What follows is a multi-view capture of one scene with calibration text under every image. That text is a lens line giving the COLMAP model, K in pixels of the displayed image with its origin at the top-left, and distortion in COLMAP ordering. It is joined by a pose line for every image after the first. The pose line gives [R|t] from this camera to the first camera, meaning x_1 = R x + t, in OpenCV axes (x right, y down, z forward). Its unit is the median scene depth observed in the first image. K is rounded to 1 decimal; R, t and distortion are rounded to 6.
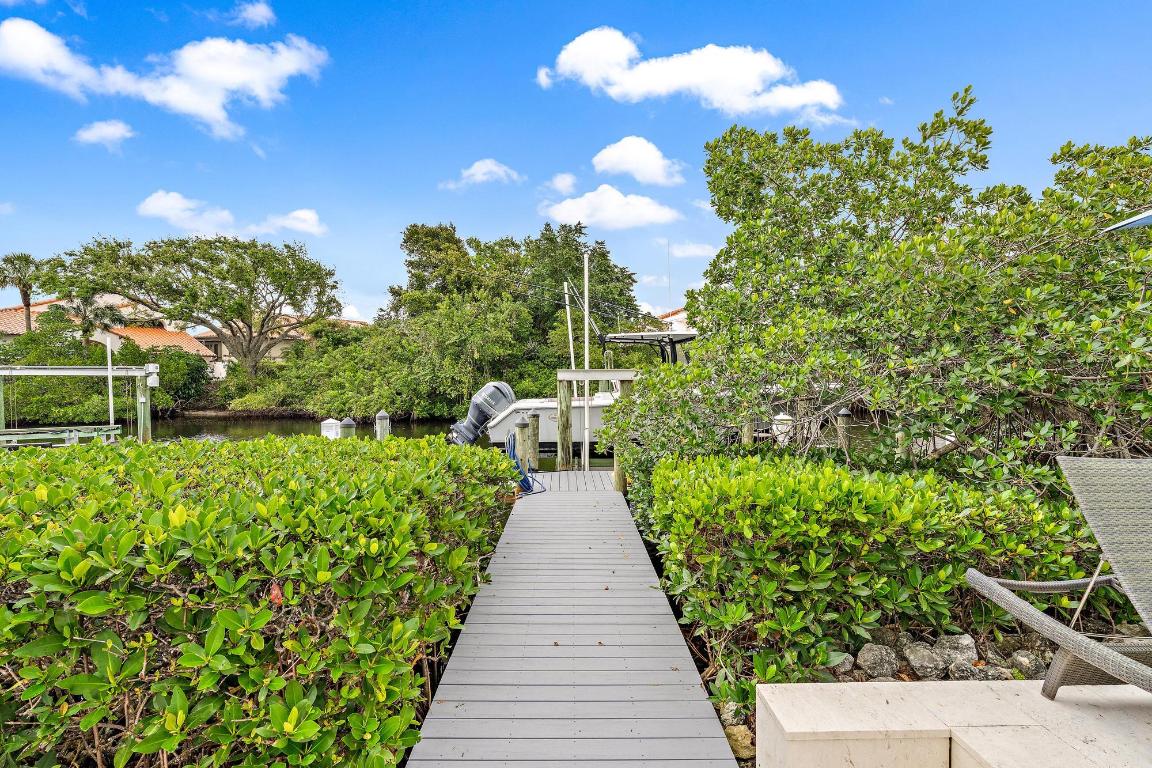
lens RADIAL K [[517.5, 0, 576.4], [0, 517.5, 374.8], [0, 0, 1]] dist [0.002508, 0.000064]
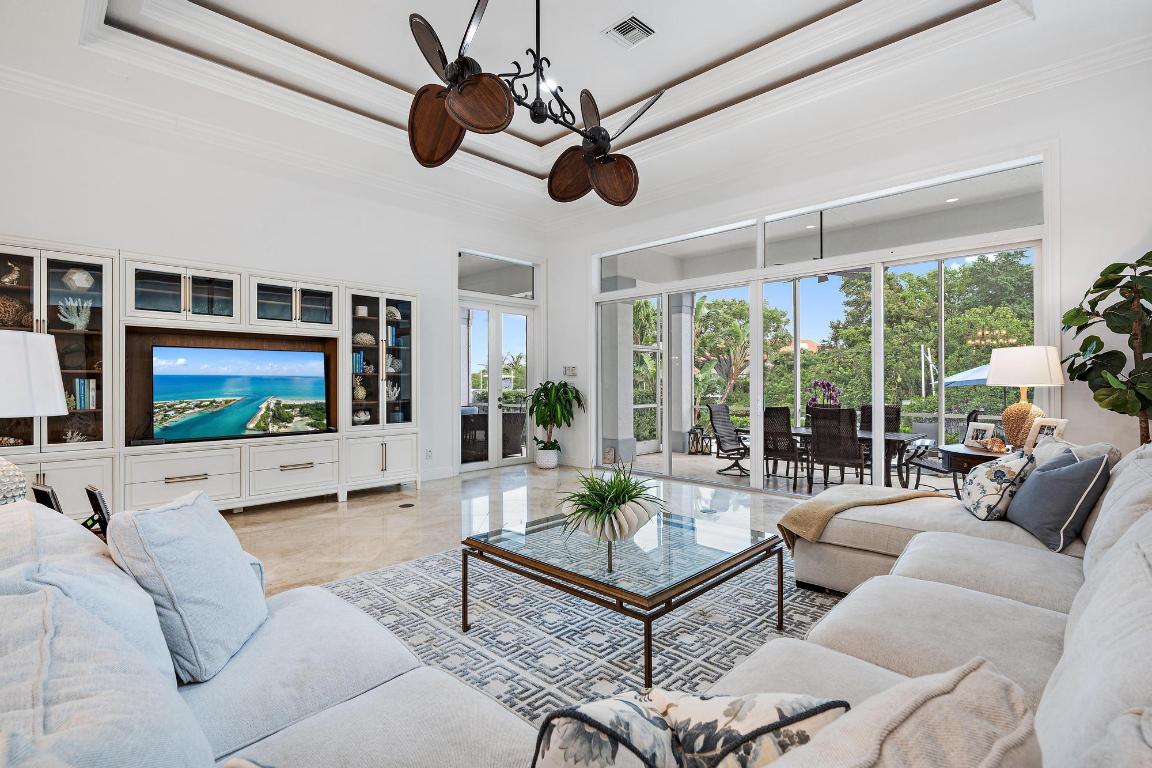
lens RADIAL K [[539.8, 0, 575.9], [0, 539.8, 382.3], [0, 0, 1]] dist [0.002749, 0.000265]
pose [[0.702342, -0.001651, -0.711838, 0.139847], [-0.000785, 0.999995, -0.003094, -0.017124], [0.711839, 0.002731, 0.702337, -0.363344]]
